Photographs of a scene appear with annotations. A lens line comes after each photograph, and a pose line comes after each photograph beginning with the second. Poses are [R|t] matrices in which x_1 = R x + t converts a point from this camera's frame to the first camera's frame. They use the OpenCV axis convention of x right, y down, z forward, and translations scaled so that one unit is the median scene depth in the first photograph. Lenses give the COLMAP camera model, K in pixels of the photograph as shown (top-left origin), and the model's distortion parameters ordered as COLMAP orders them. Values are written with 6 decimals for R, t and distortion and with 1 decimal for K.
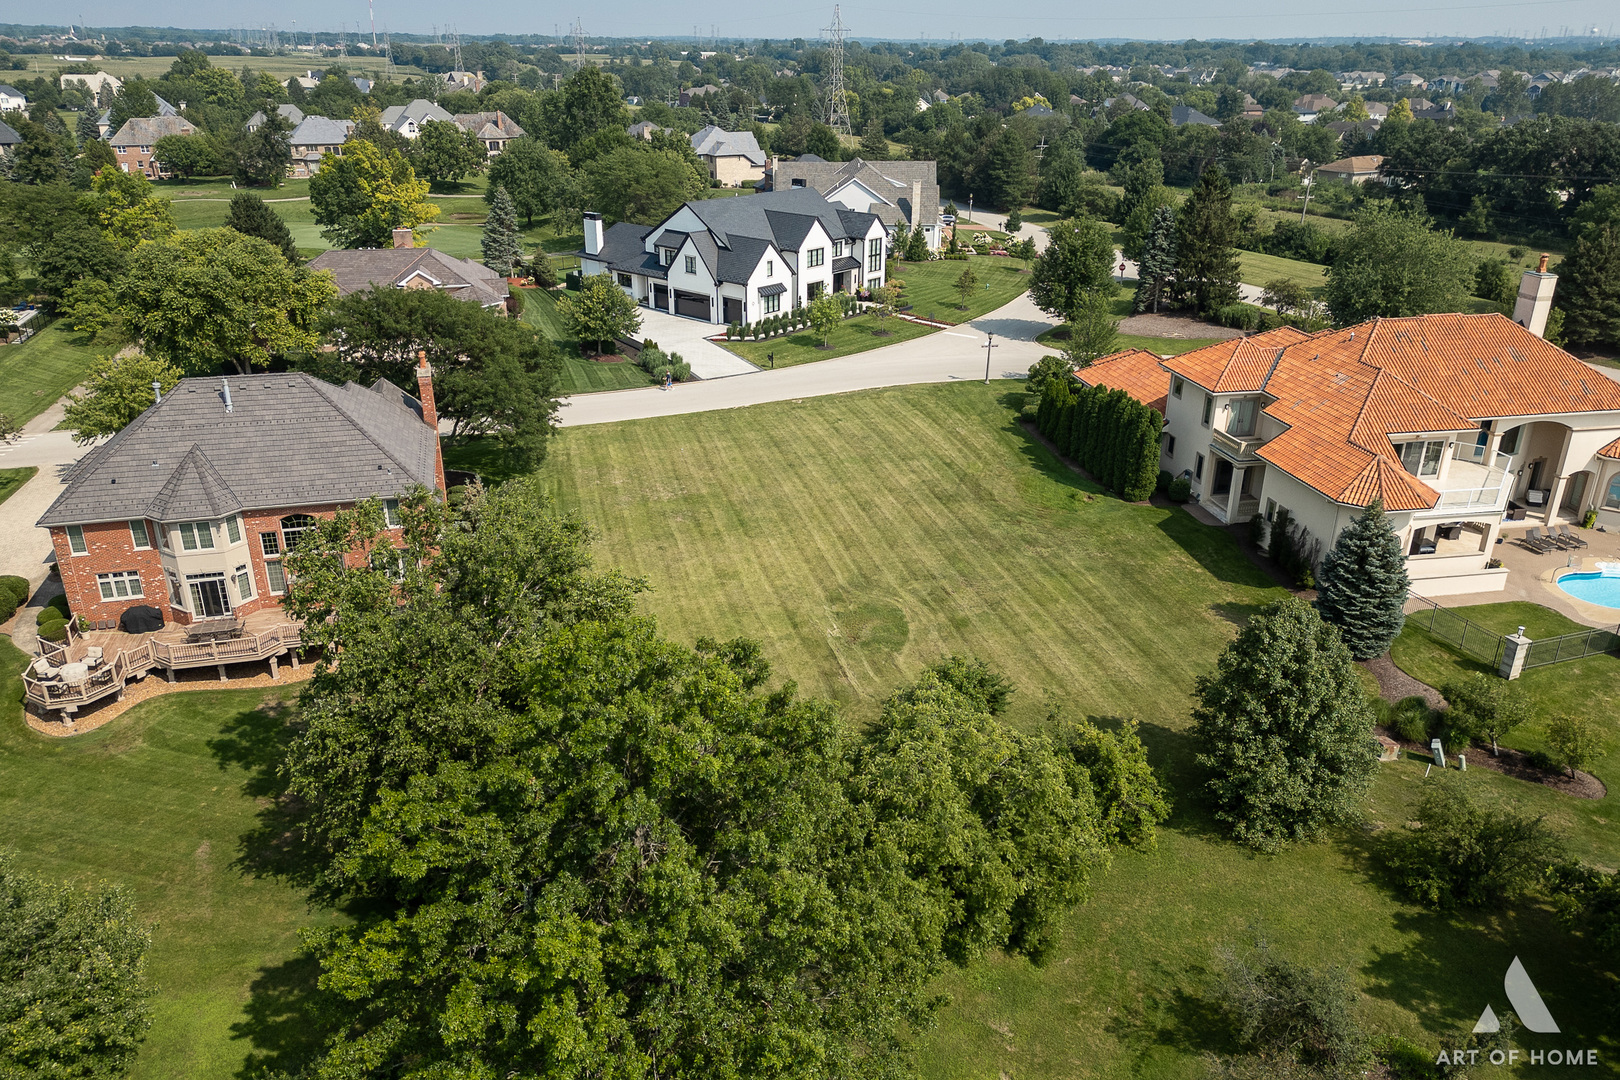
lens RADIAL K [[1150.7, 0, 810.0], [0, 1150.7, 540.0], [0, 0, 1]] dist [0.080387, -0.092510]
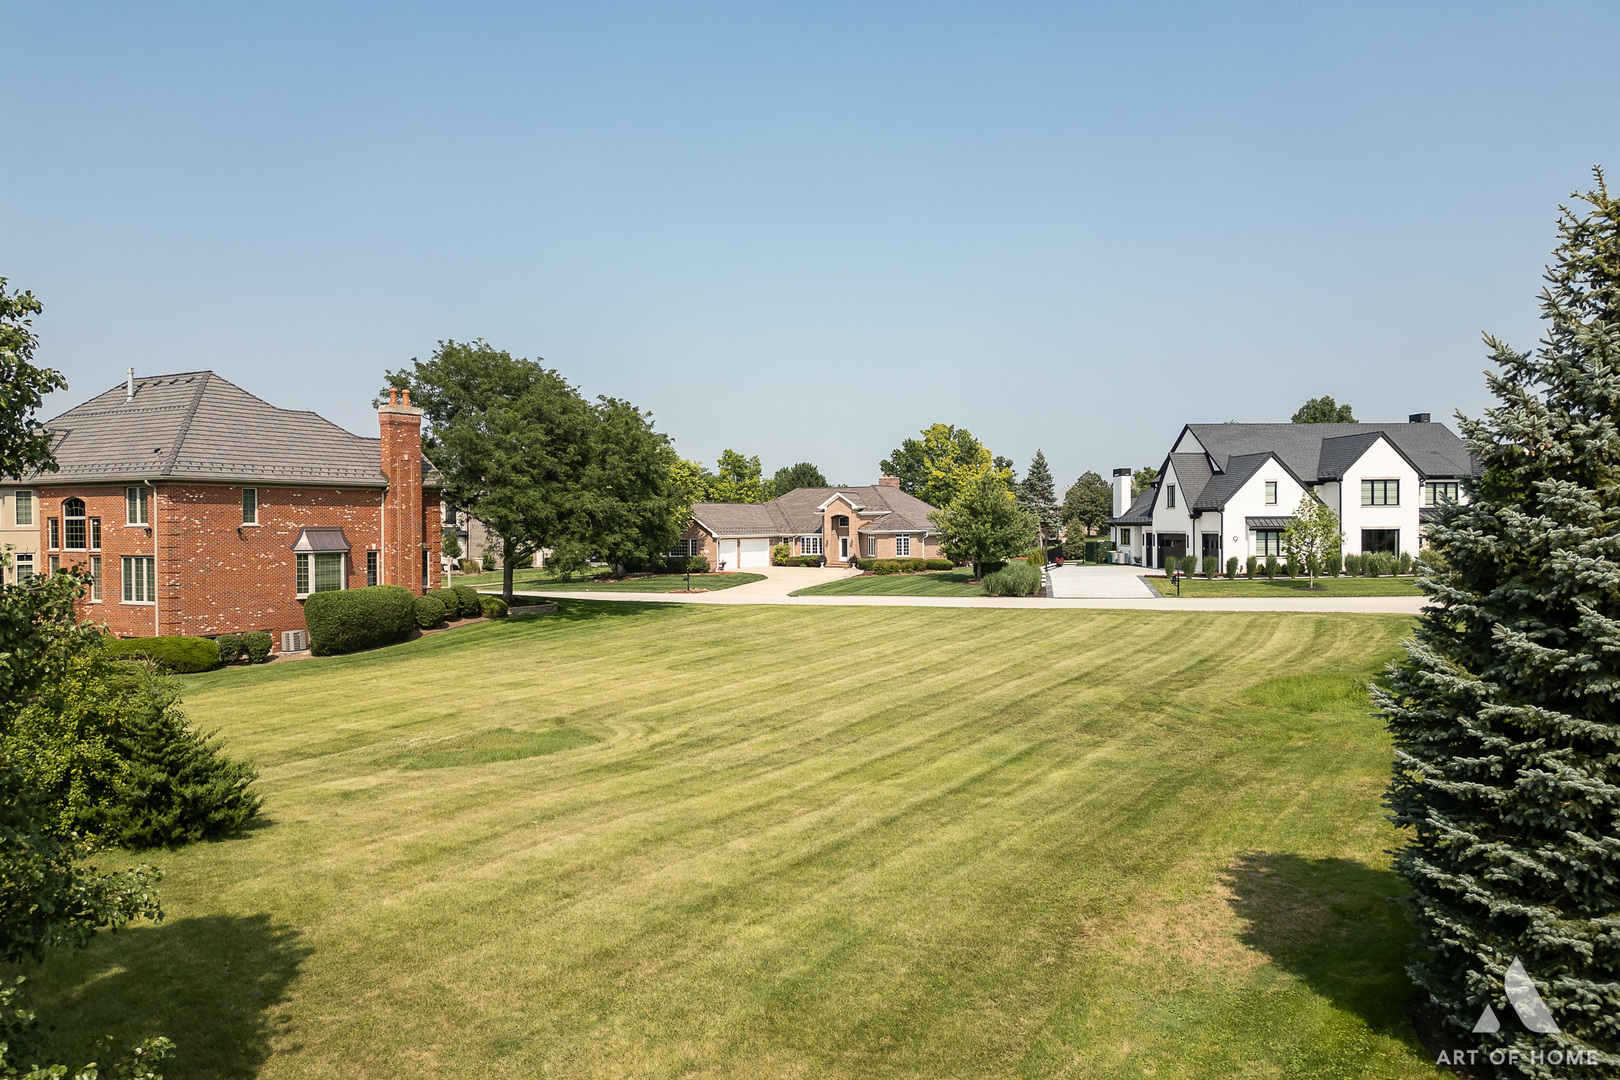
lens RADIAL K [[1150.7, 0, 810.0], [0, 1150.7, 540.0], [0, 0, 1]] dist [0.080387, -0.092510]
pose [[0.706814, -0.008507, -0.707348, 0.250493], [-0.266456, 0.923079, -0.277357, 0.049220], [0.655298, 0.384517, 0.650178, 0.389290]]
